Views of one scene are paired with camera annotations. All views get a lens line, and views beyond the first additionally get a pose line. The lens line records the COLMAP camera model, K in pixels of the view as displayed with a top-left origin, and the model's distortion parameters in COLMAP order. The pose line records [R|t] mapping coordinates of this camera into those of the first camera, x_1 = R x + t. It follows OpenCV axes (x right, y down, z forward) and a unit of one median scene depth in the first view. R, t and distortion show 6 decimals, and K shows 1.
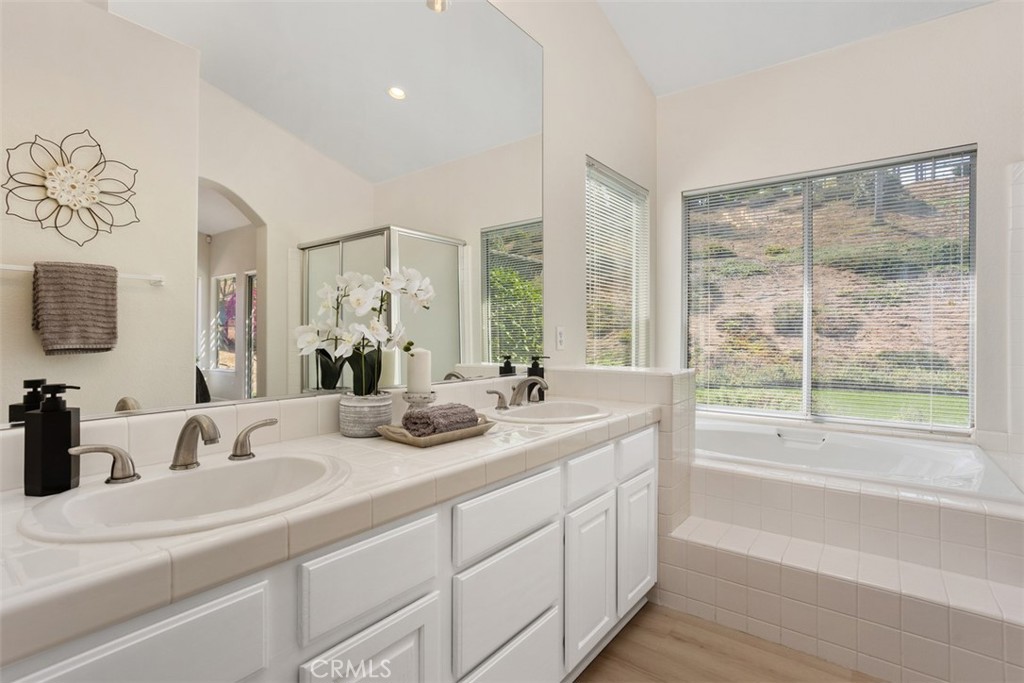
lens RADIAL K [[500.2, 0, 502.2], [0, 500.2, 333.3], [0, 0, 1]] dist [-0.029820, 0.016211]
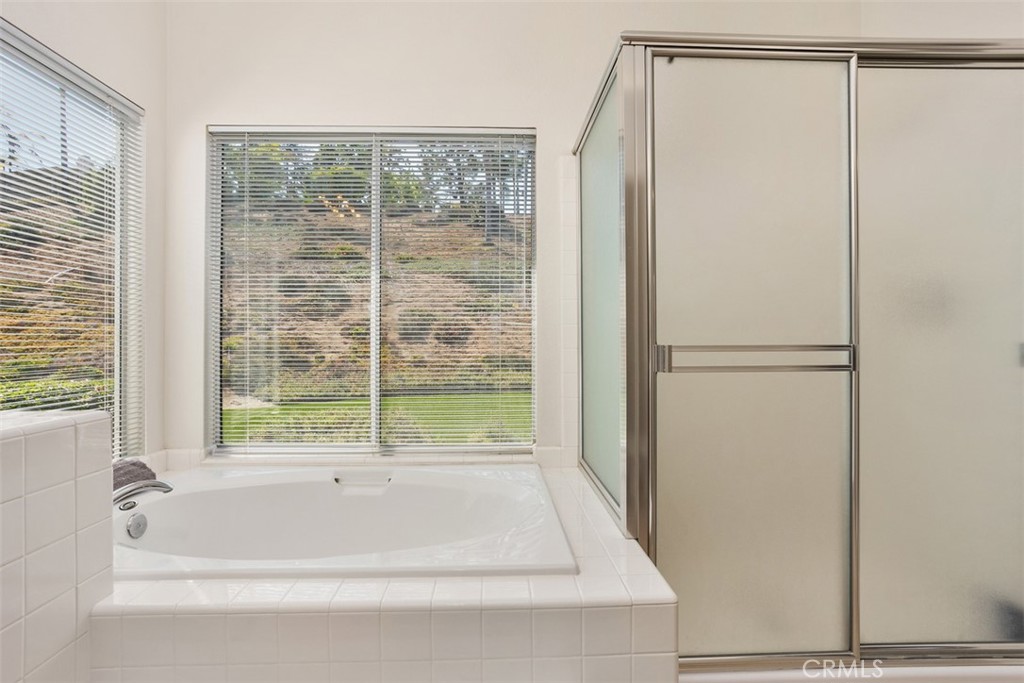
lens RADIAL K [[500.2, 0, 512.7], [0, 500.2, 340.1], [0, 0, 1]] dist [-0.029820, 0.016211]
pose [[0.773877, -0.004094, 0.633322, 0.119243], [0.003297, 0.999992, 0.002437, -0.000330], [-0.633327, 0.000202, 0.773884, 0.109893]]
